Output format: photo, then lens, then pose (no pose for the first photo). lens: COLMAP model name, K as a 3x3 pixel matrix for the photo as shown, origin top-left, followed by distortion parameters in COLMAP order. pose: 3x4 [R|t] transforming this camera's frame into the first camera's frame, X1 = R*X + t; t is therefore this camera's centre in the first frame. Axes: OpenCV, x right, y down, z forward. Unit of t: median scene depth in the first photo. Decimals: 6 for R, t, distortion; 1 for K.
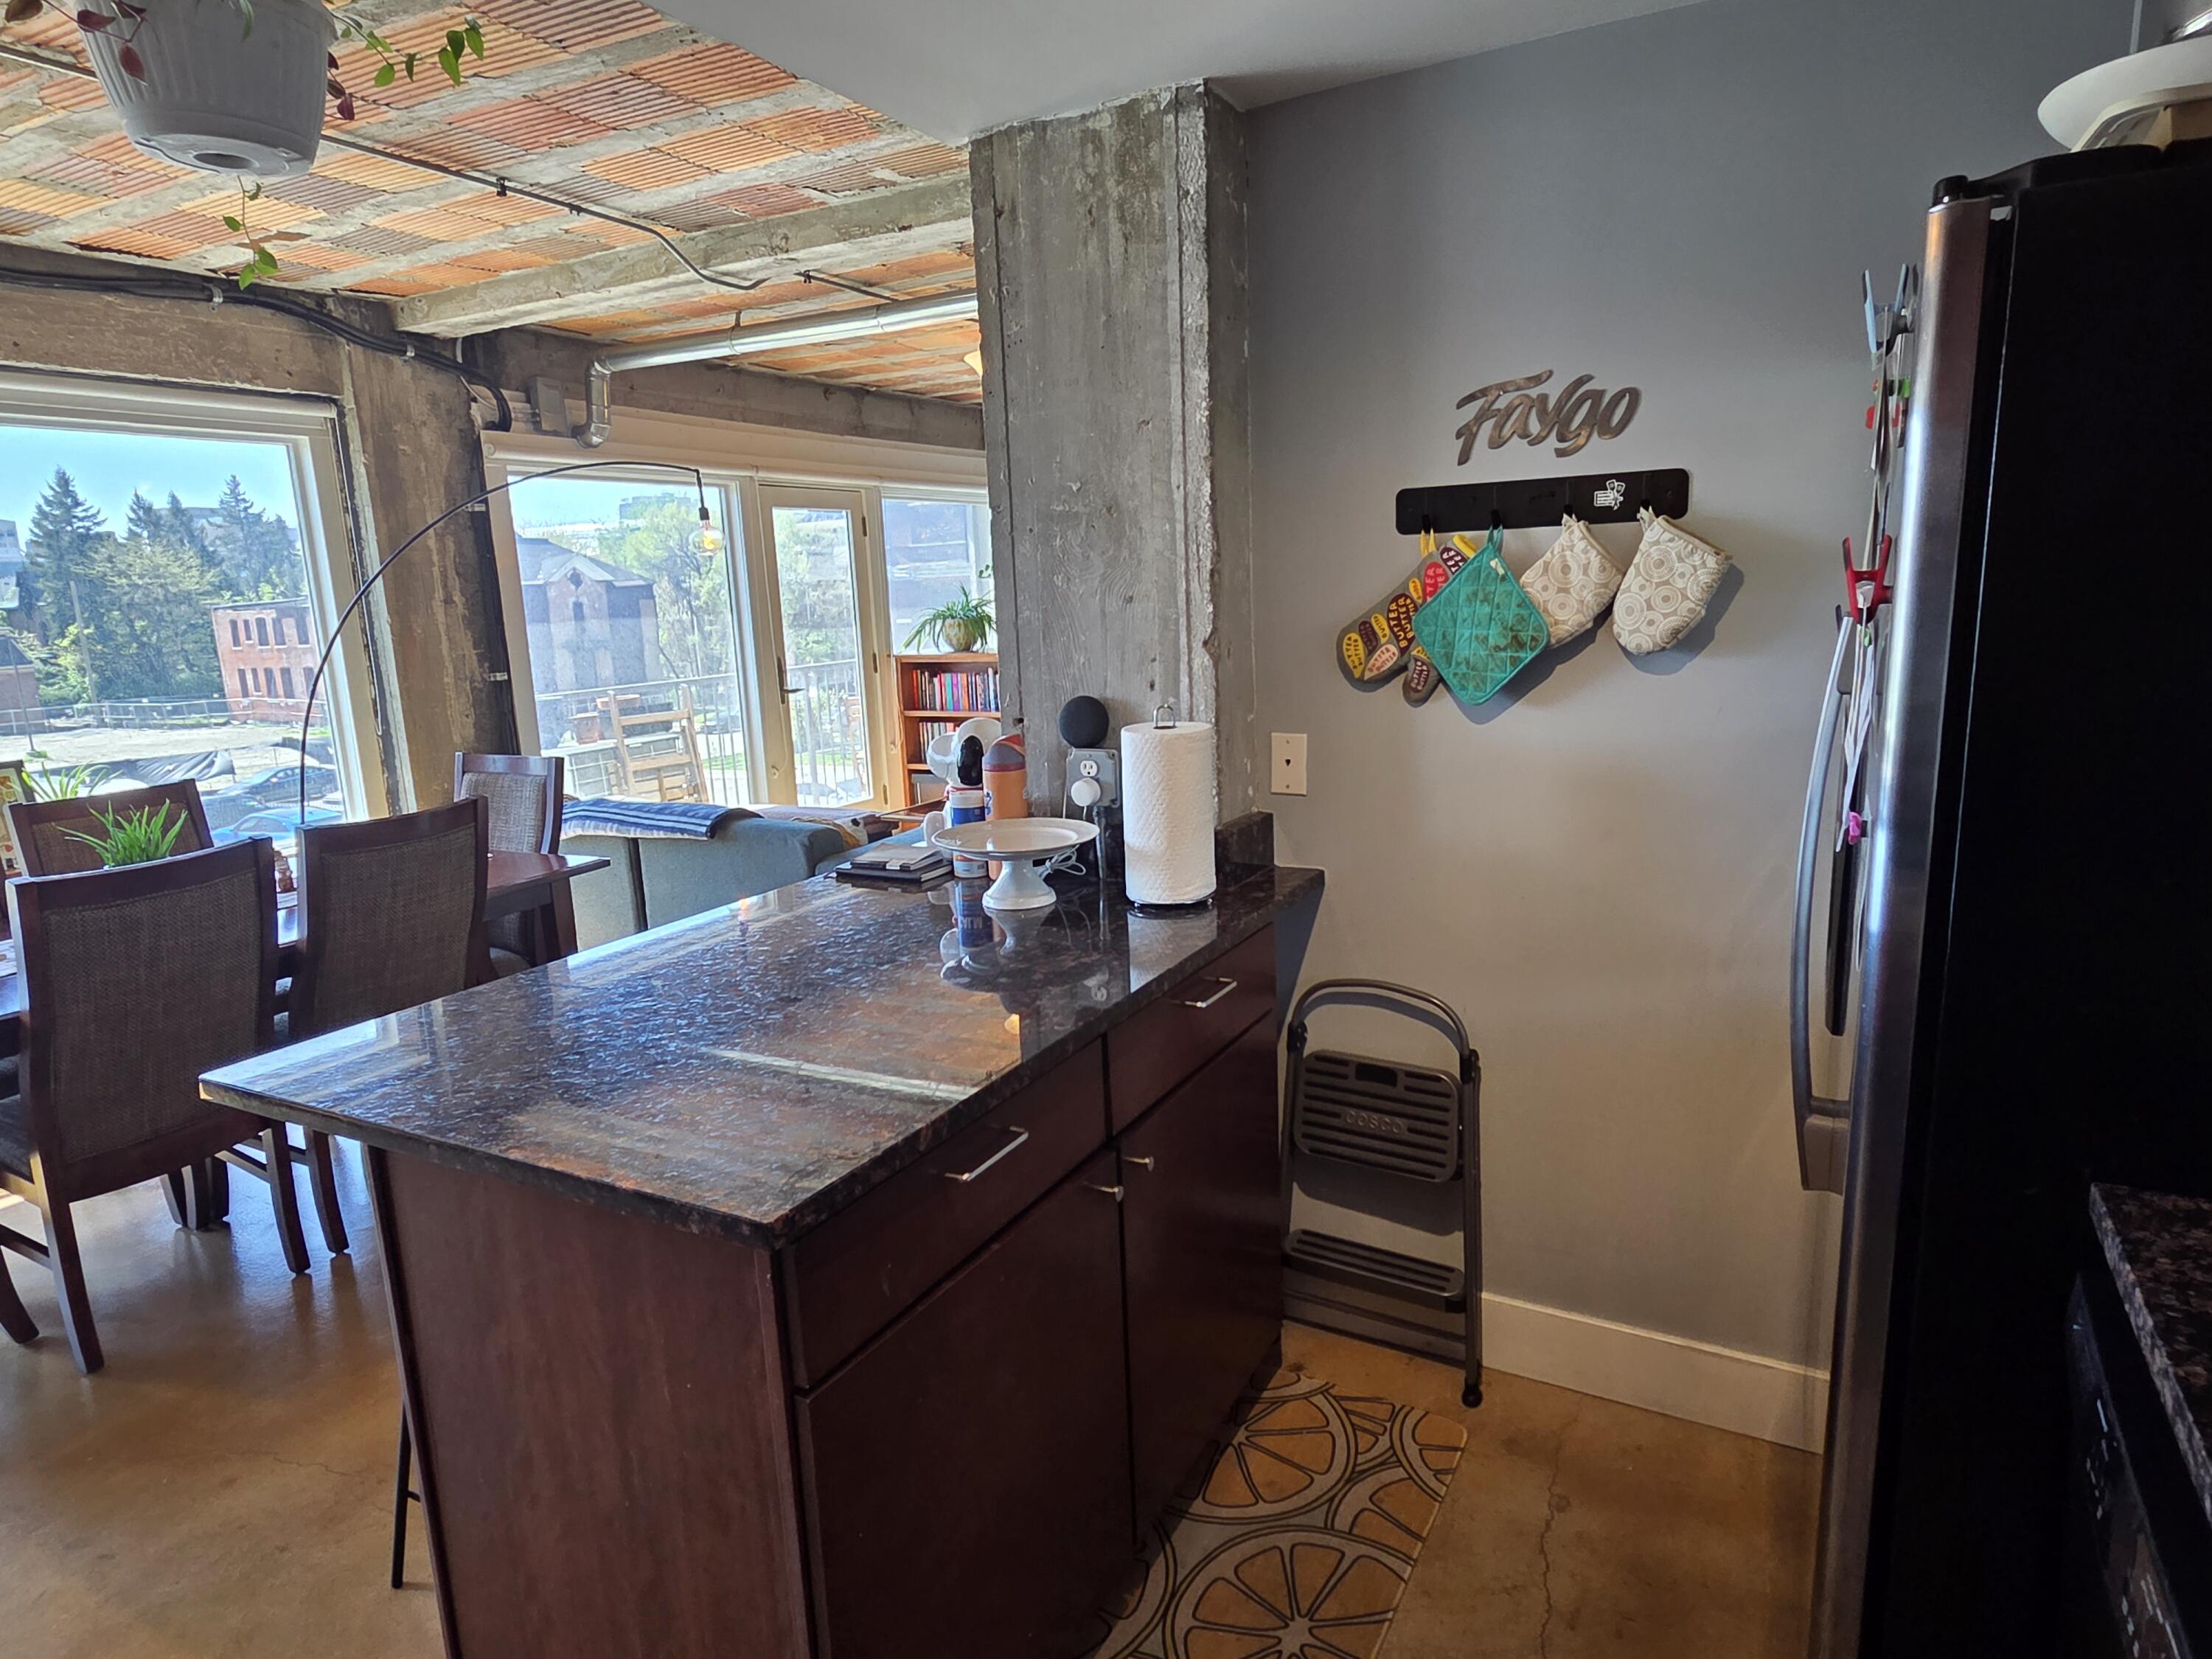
lens RADIAL K [[1291.3, 0, 1101.0], [0, 1291.3, 835.3], [0, 0, 1]] dist [-0.011853, 0.009495]
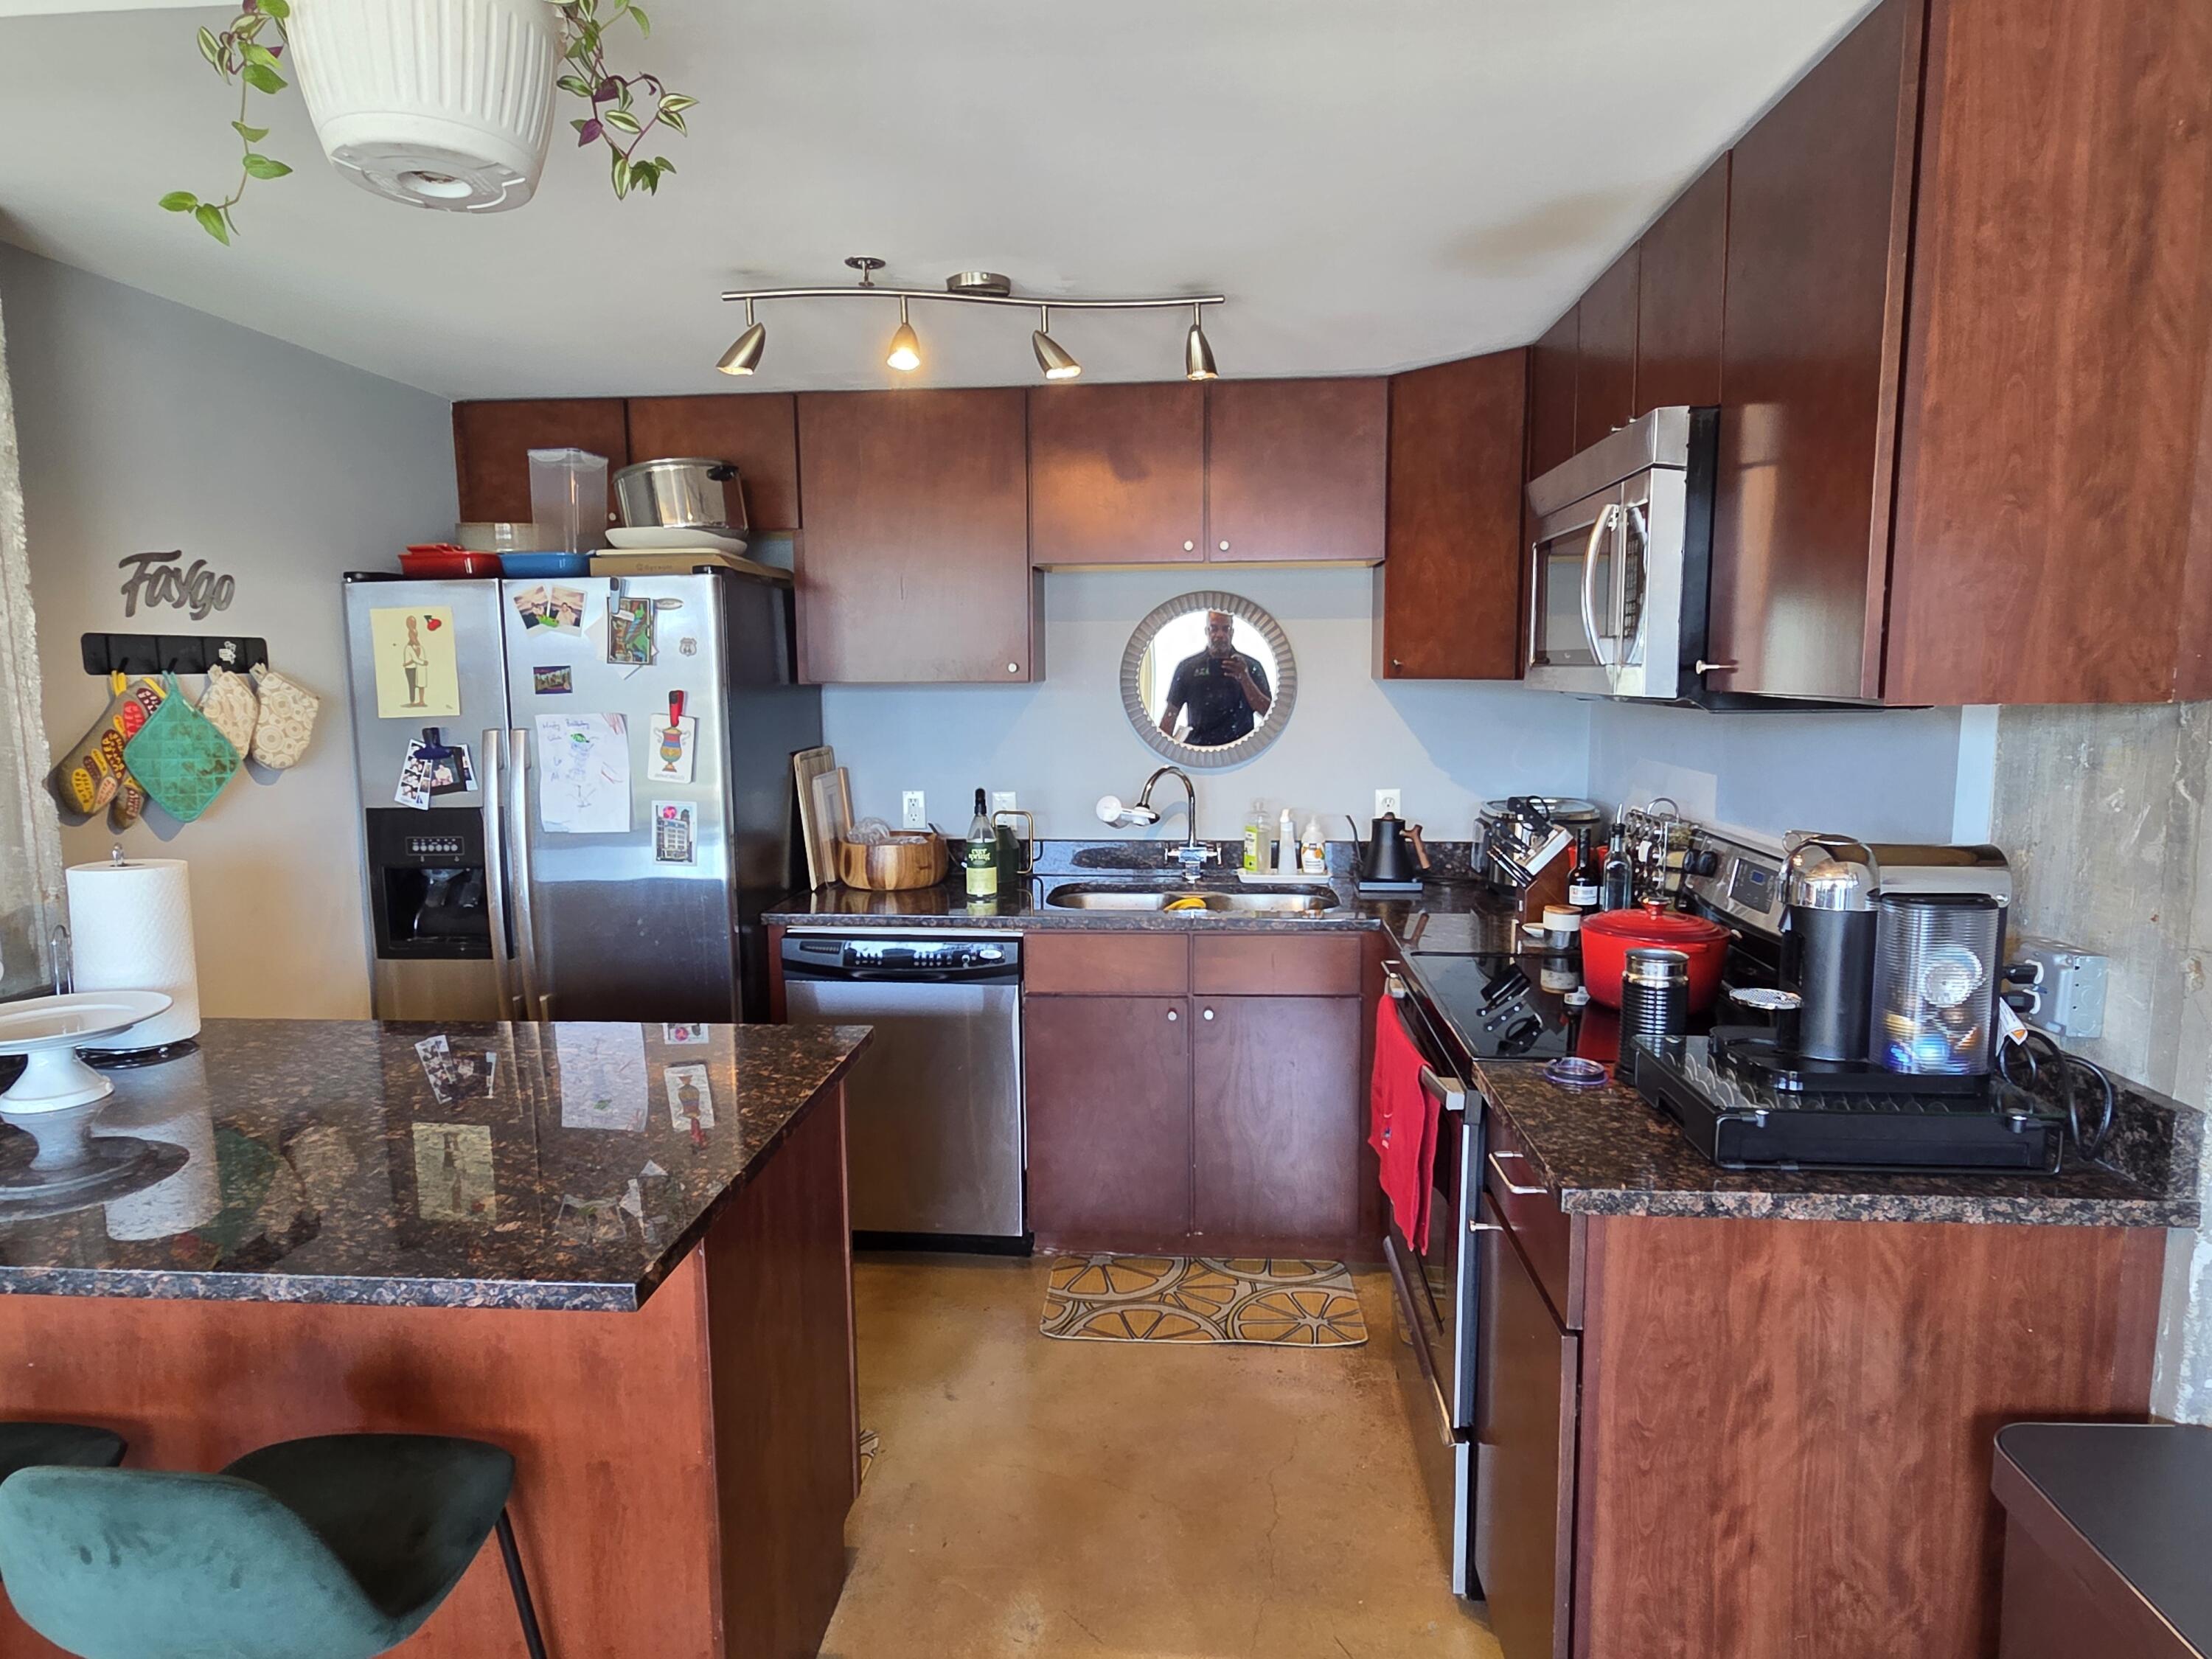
lens RADIAL K [[1291.3, 0, 1101.0], [0, 1291.3, 835.3], [0, 0, 1]] dist [-0.011853, 0.009495]
pose [[-0.408978, -0.073985, 0.909540, -1.124143], [0.198849, 0.965531, 0.167953, -0.123103], [-0.890615, 0.249550, -0.380170, 0.724170]]
